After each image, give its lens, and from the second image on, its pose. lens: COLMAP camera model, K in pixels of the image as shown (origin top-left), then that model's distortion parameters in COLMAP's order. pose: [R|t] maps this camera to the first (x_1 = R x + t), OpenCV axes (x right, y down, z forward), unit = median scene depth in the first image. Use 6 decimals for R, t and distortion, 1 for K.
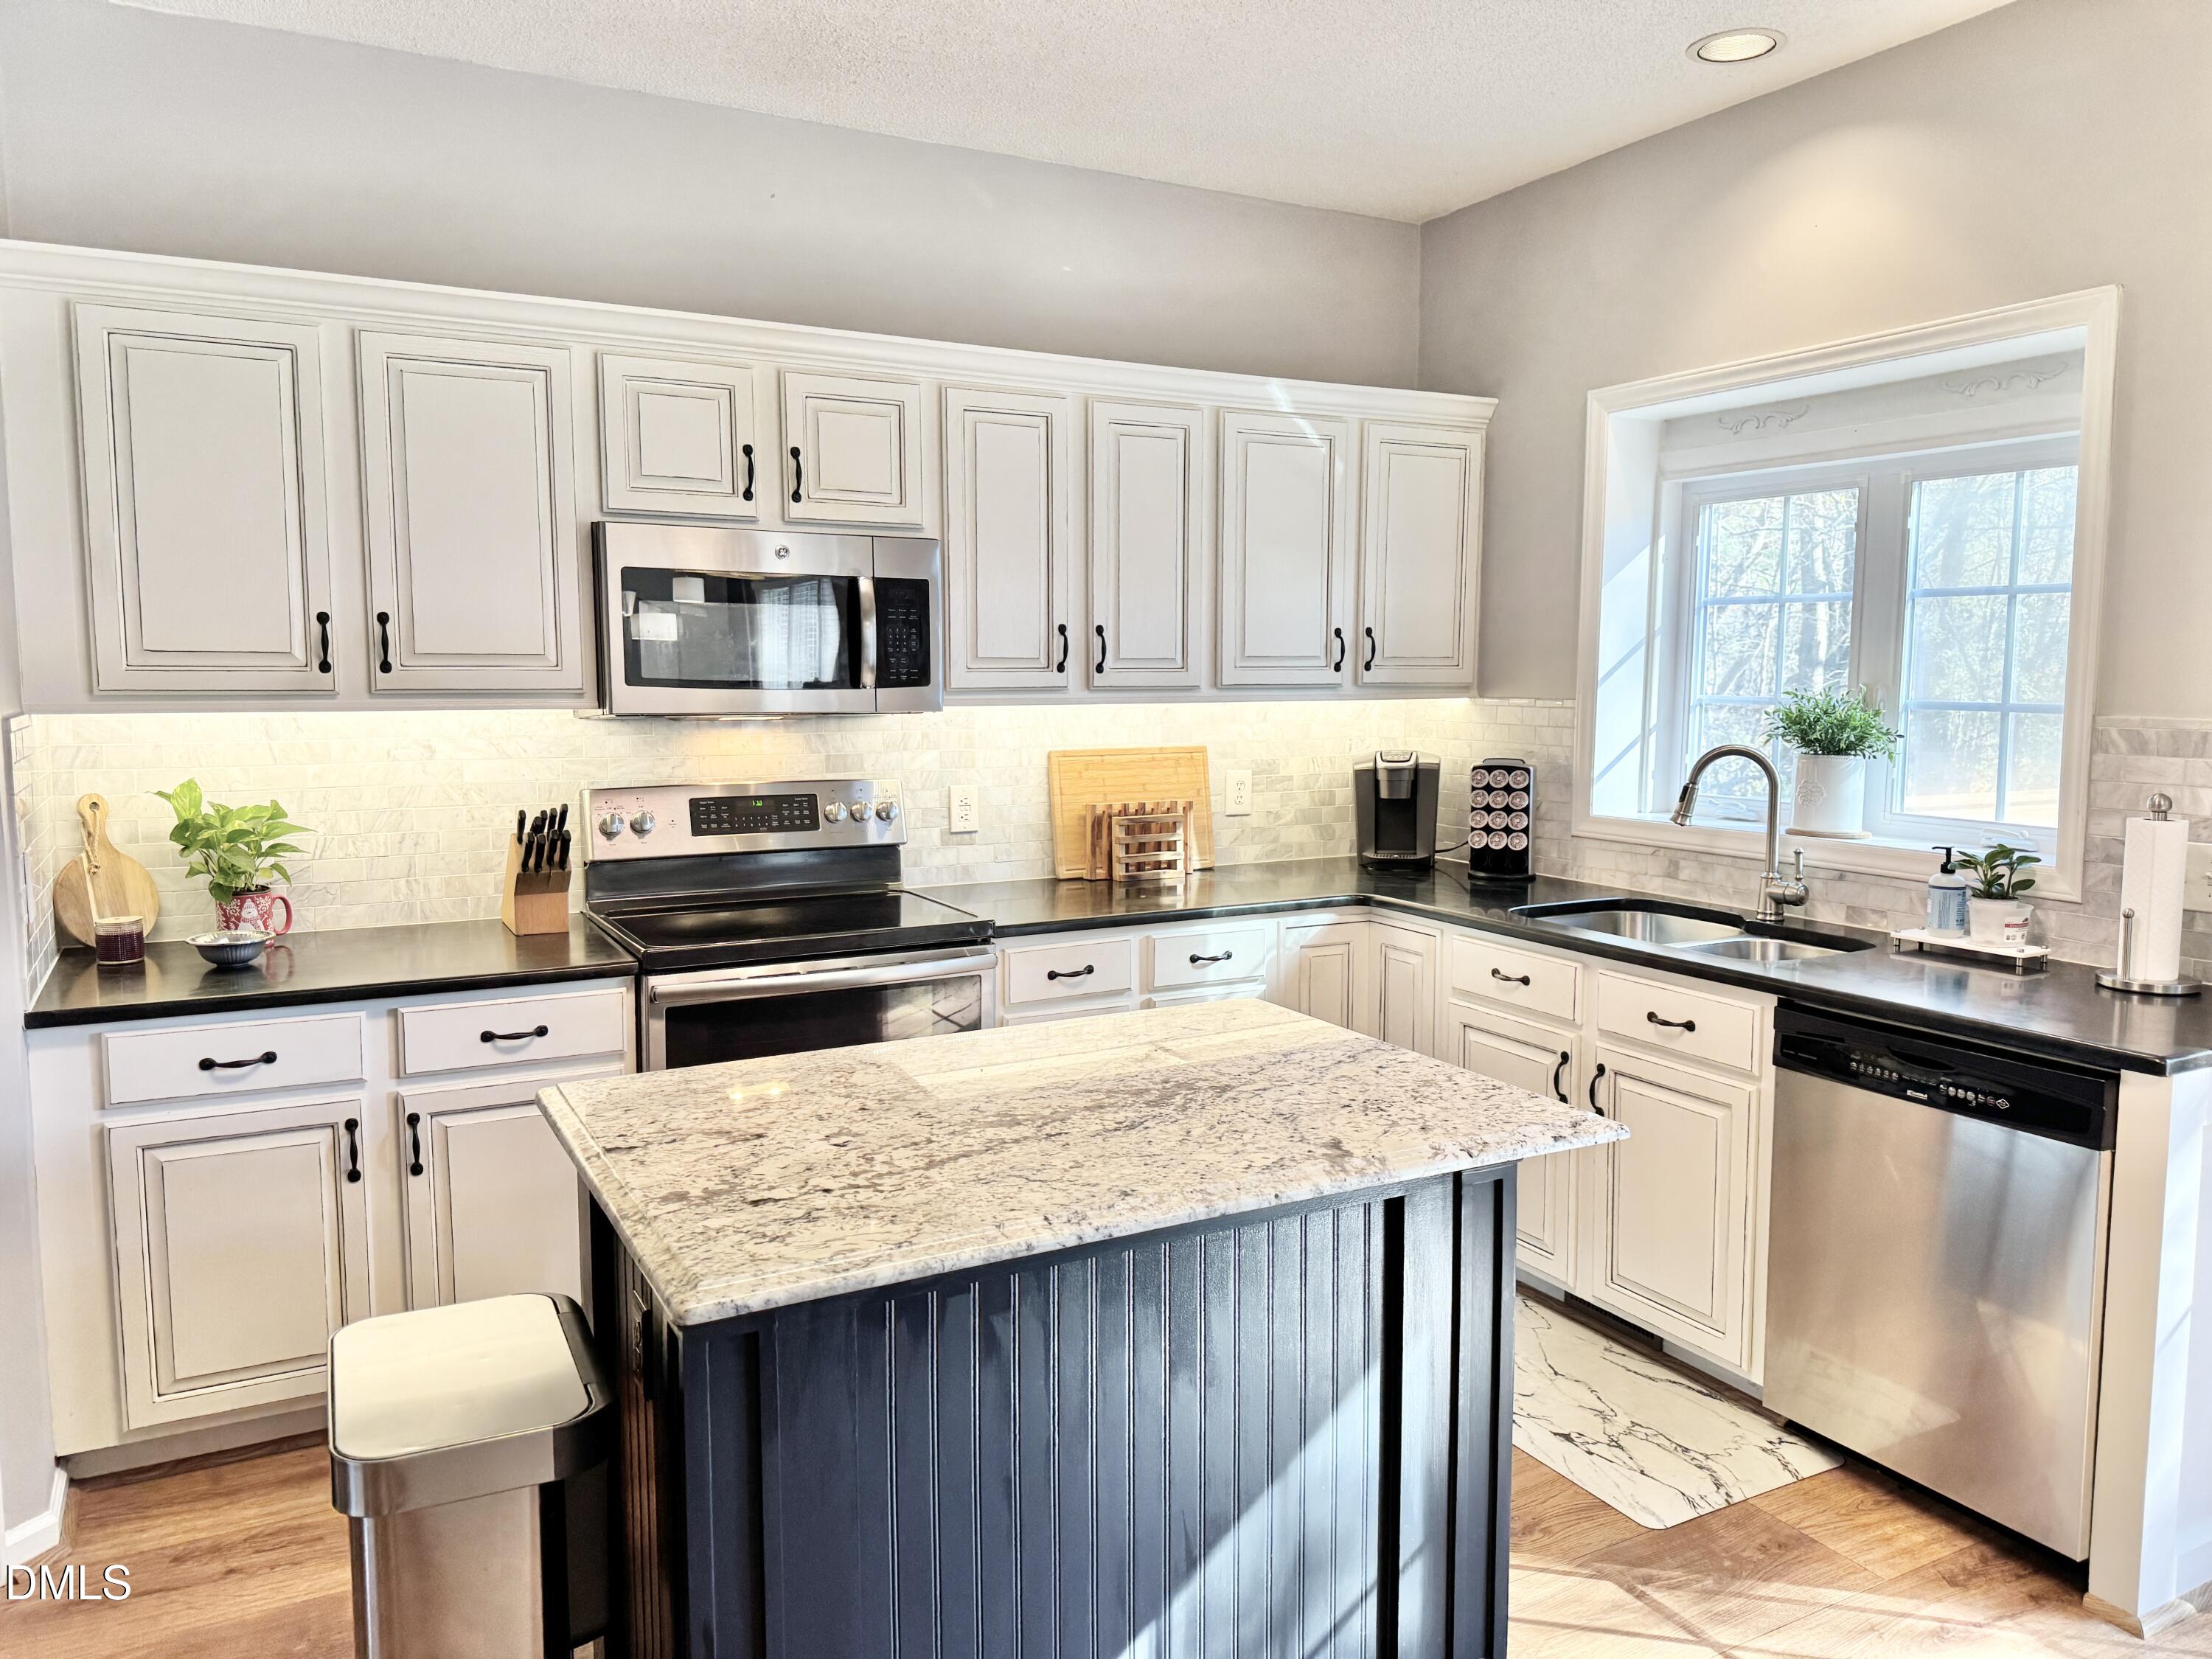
lens RADIAL K [[1573.0, 0, 1114.8], [0, 1573.0, 822.0], [0, 0, 1]] dist [-0.012657, -0.009010]
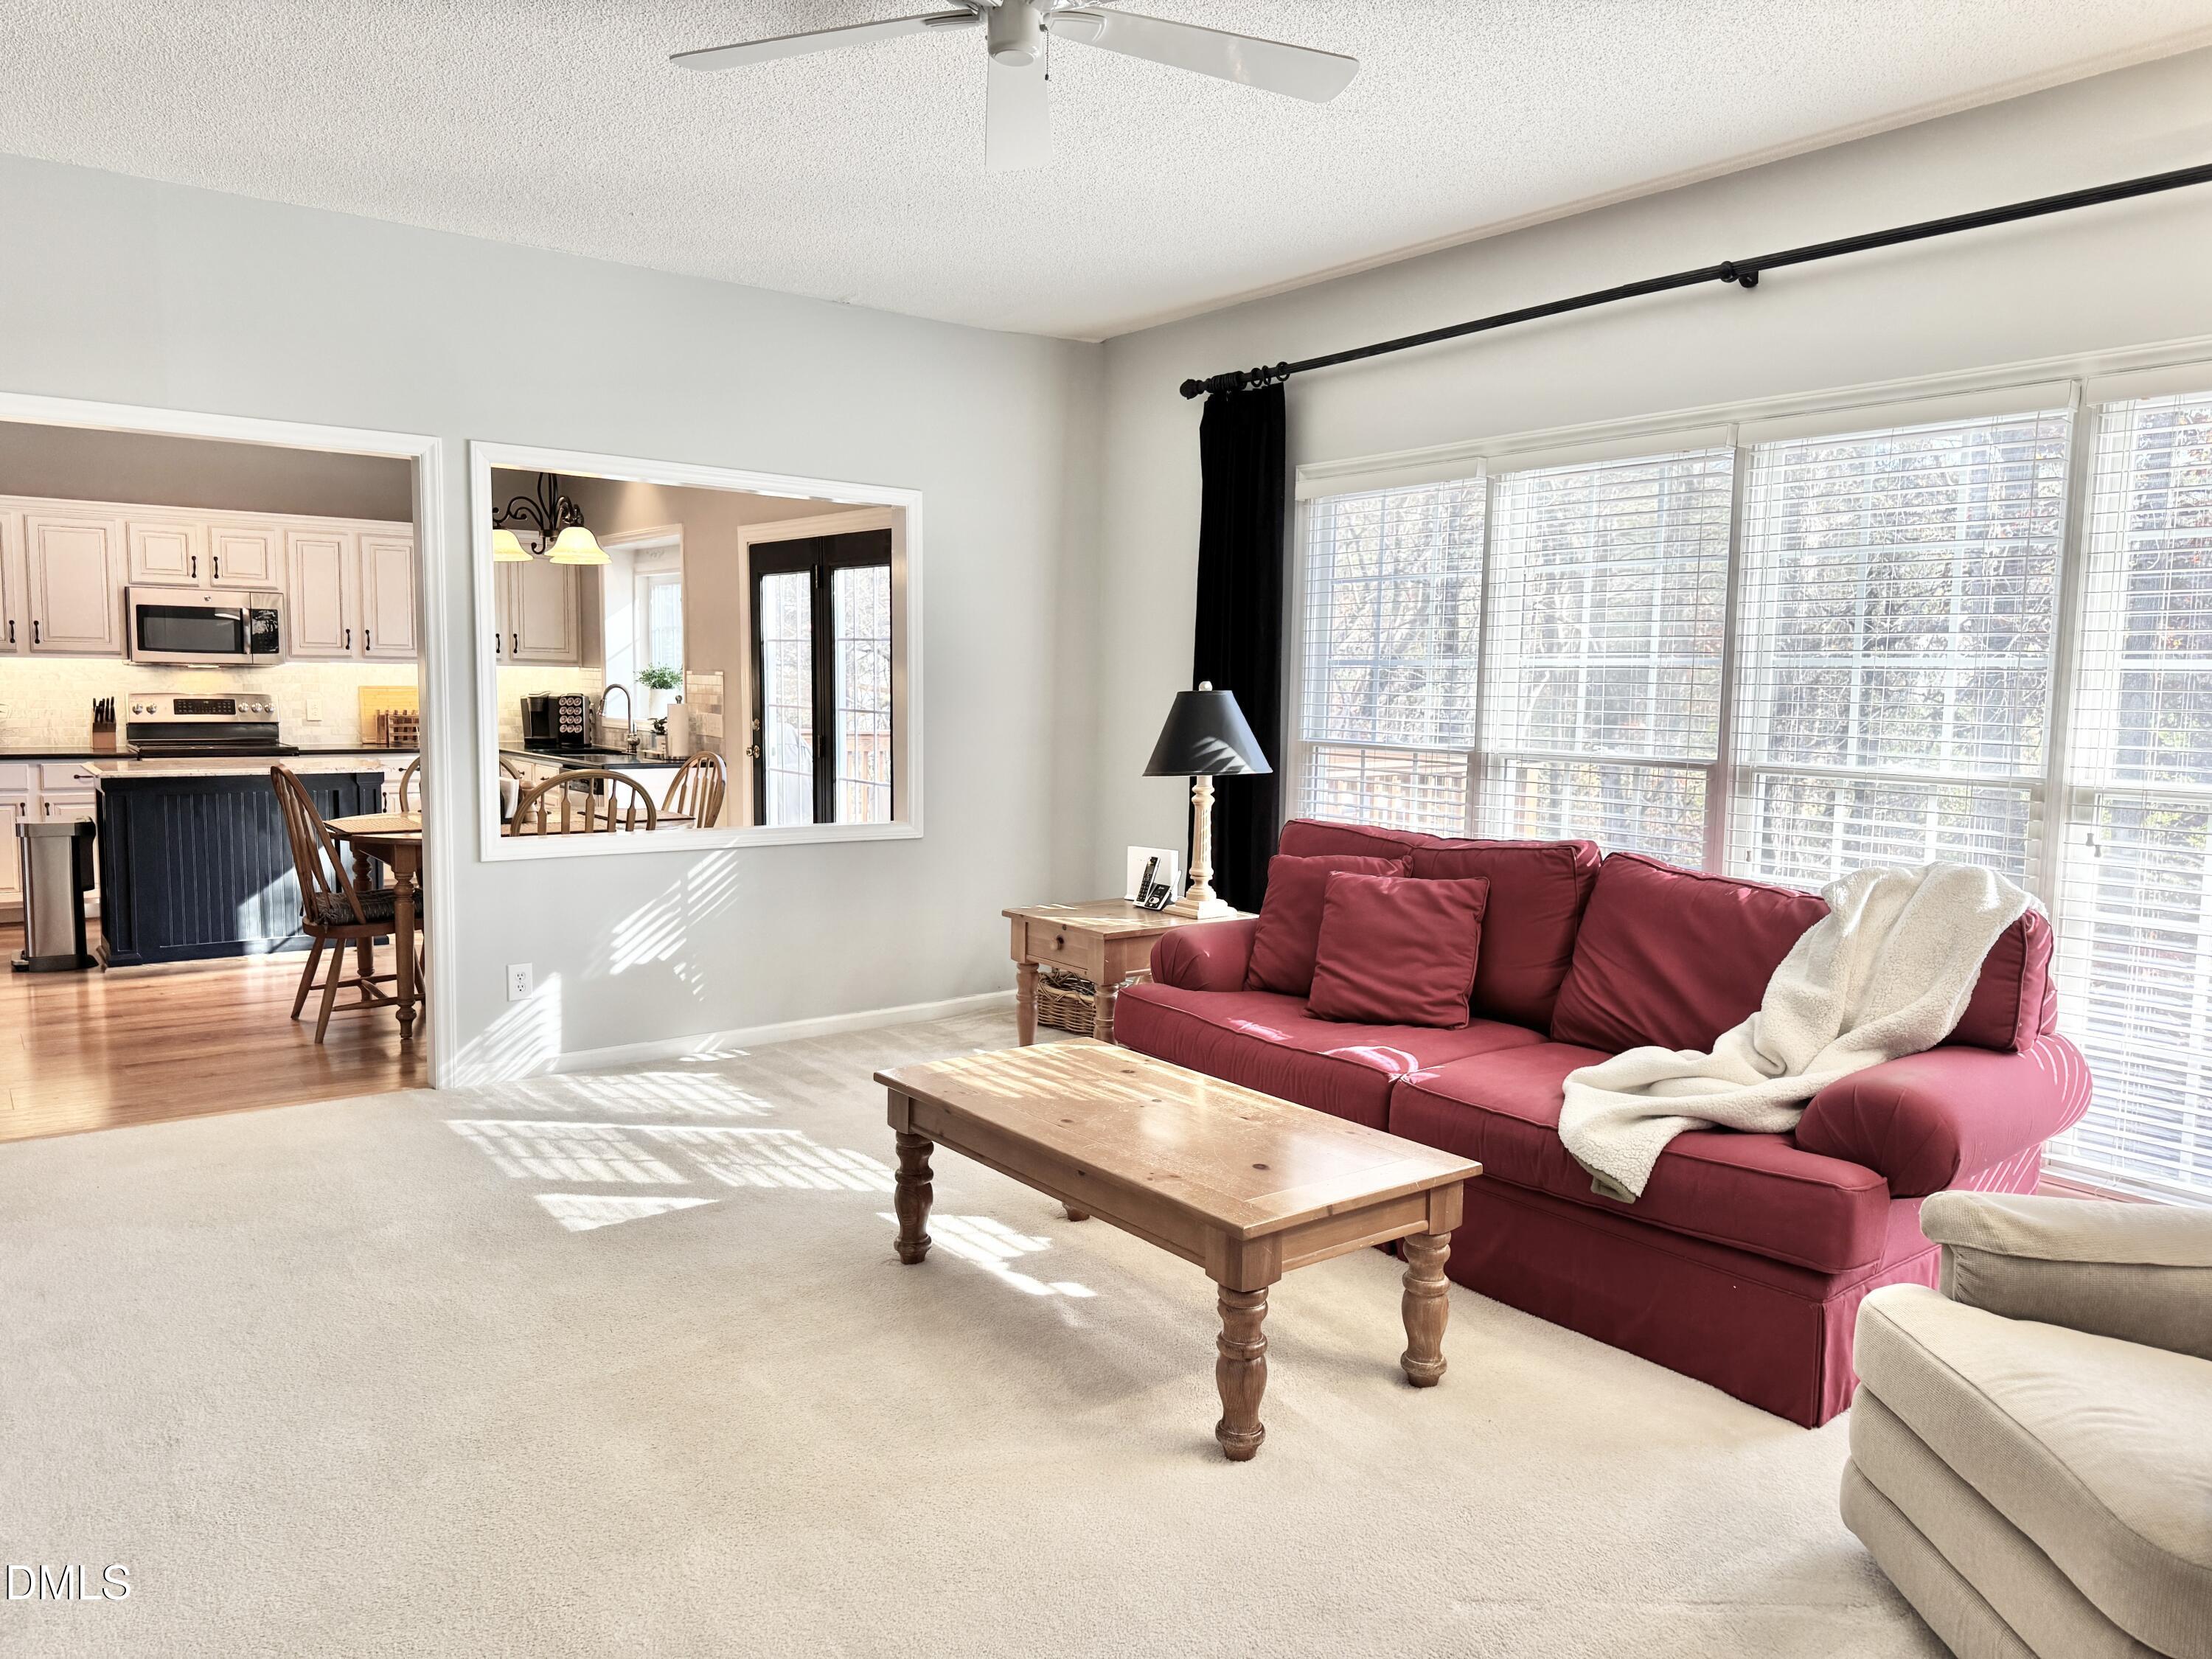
lens RADIAL K [[1573.0, 0, 1096.4], [0, 1573.0, 835.3], [0, 0, 1]] dist [-0.012657, -0.009010]
pose [[0.989045, 0.001141, 0.147613, 0.797995], [-0.001648, 0.999993, 0.003315, 0.189294], [-0.147608, -0.003522, 0.989040, -1.630856]]
